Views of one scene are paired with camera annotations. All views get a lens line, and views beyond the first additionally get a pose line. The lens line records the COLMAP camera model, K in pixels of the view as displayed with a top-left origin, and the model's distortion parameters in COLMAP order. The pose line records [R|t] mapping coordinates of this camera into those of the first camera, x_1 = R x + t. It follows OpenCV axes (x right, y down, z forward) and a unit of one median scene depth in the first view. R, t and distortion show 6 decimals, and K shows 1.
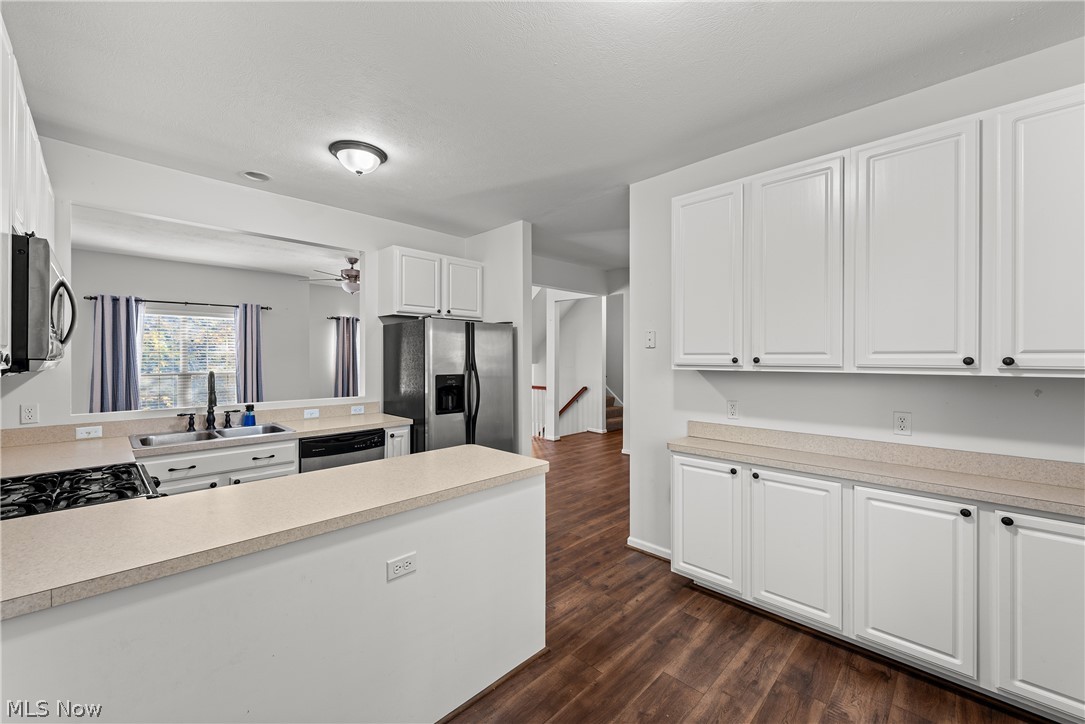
lens RADIAL K [[437.5, 0, 544.0], [0, 437.5, 359.1], [0, 0, 1]] dist [-0.001303, -0.000358]
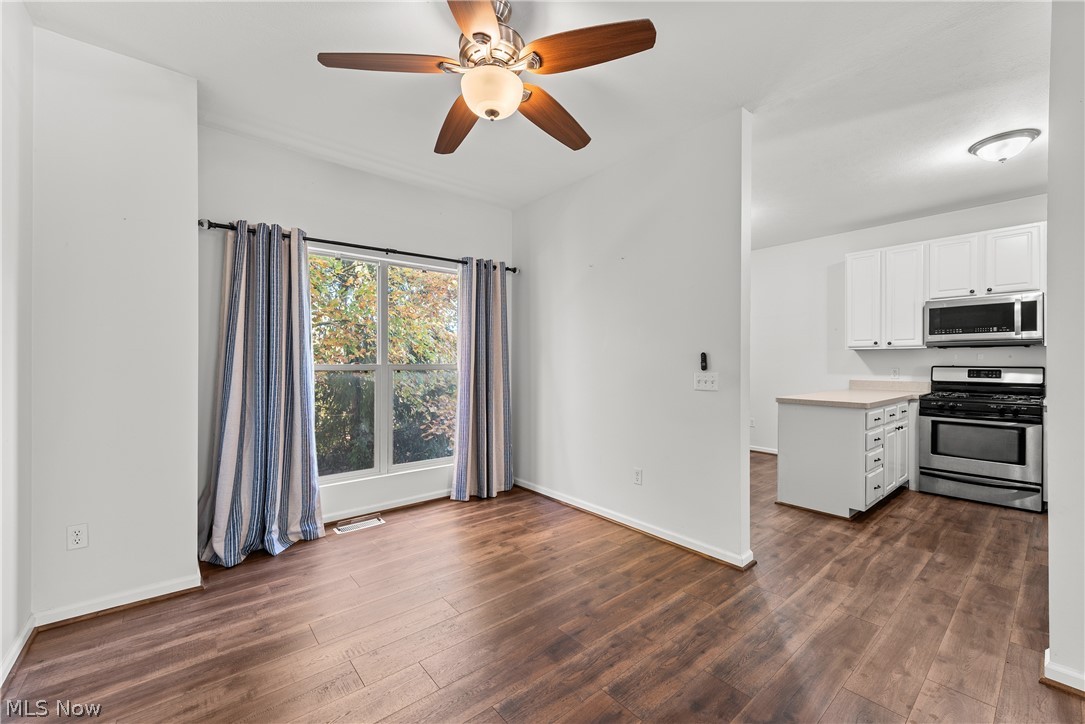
lens RADIAL K [[437.5, 0, 543.4], [0, 437.5, 357.4], [0, 0, 1]] dist [-0.001303, -0.000358]
pose [[-0.994709, -0.005288, 0.102597, 0.735908], [-0.005126, 0.999985, 0.001848, 0.078191], [-0.102605, 0.001312, -0.994721, 2.738679]]
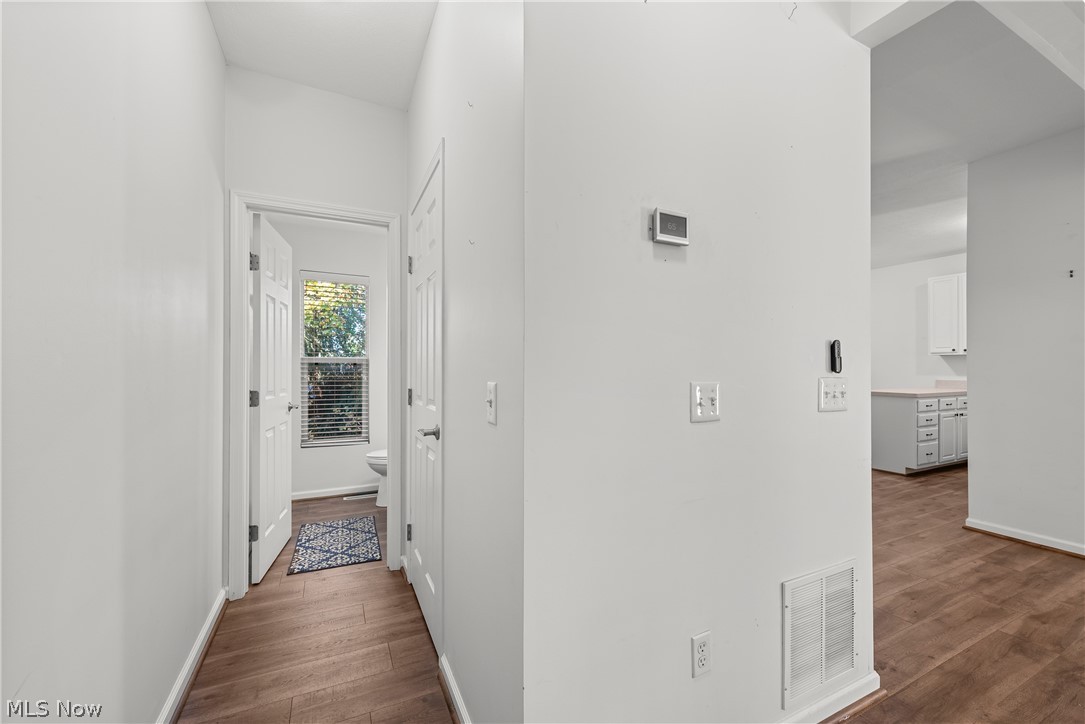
lens RADIAL K [[437.5, 0, 538.6], [0, 437.5, 363.5], [0, 0, 1]] dist [-0.001303, -0.000358]
pose [[-0.939175, 0.002457, 0.343431, 0.804047], [0.003679, 0.999989, 0.002904, 0.068849], [-0.343420, 0.003991, -0.939173, 3.880582]]
